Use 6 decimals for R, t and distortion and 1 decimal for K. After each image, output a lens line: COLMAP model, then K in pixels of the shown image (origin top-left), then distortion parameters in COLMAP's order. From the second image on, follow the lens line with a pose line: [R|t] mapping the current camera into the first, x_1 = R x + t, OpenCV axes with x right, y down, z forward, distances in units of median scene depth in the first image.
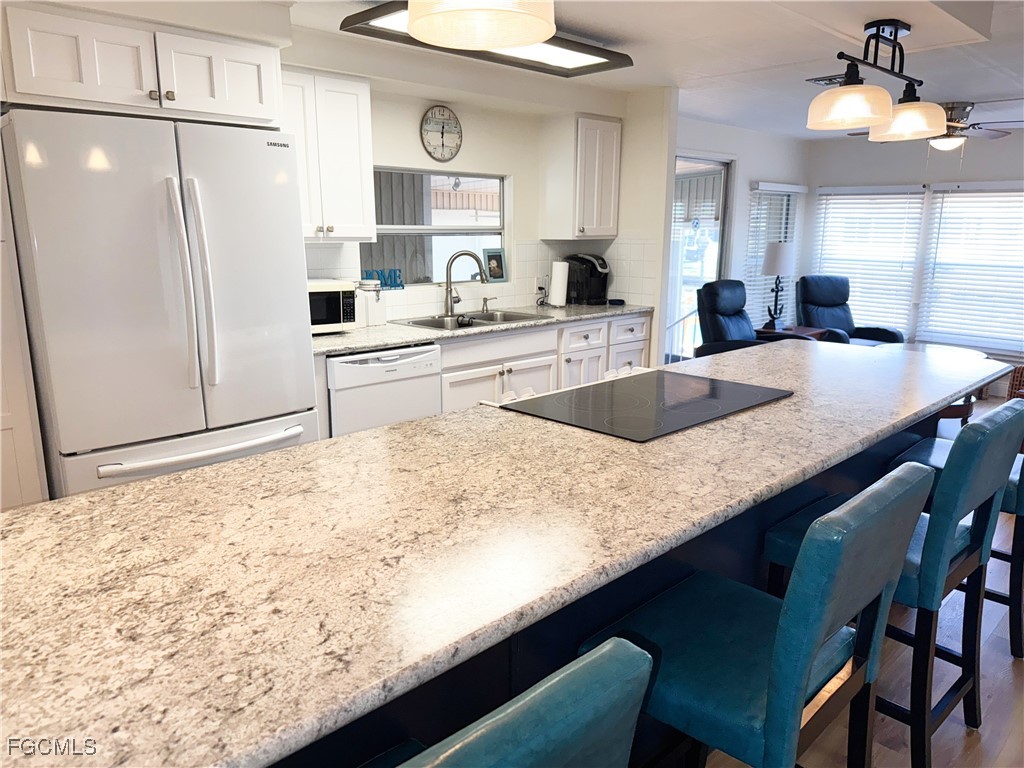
lens RADIAL K [[723.4, 0, 489.4], [0, 723.4, 402.2], [0, 0, 1]] dist [0.020118, -0.028297]
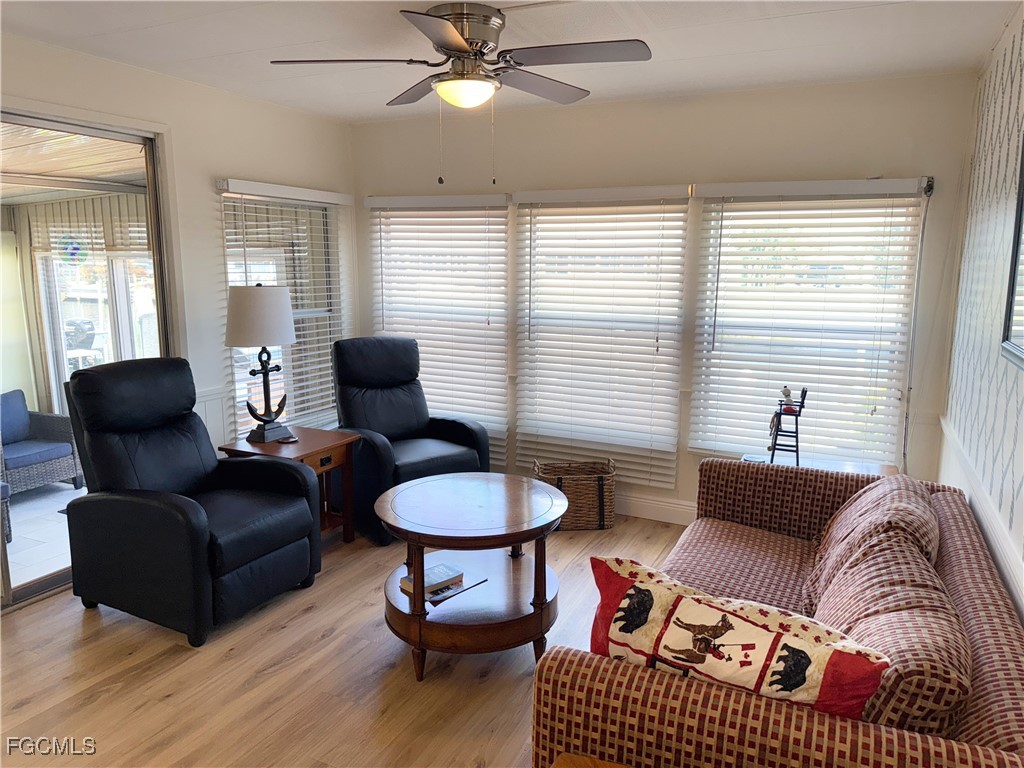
lens RADIAL K [[723.4, 0, 486.4], [0, 723.4, 402.9], [0, 0, 1]] dist [0.020118, -0.028297]
pose [[0.939729, -0.062121, 0.336229, 0.347054], [0.075993, 0.996708, -0.028246, -0.096107], [-0.333367, 0.052094, 0.941357, 0.400740]]
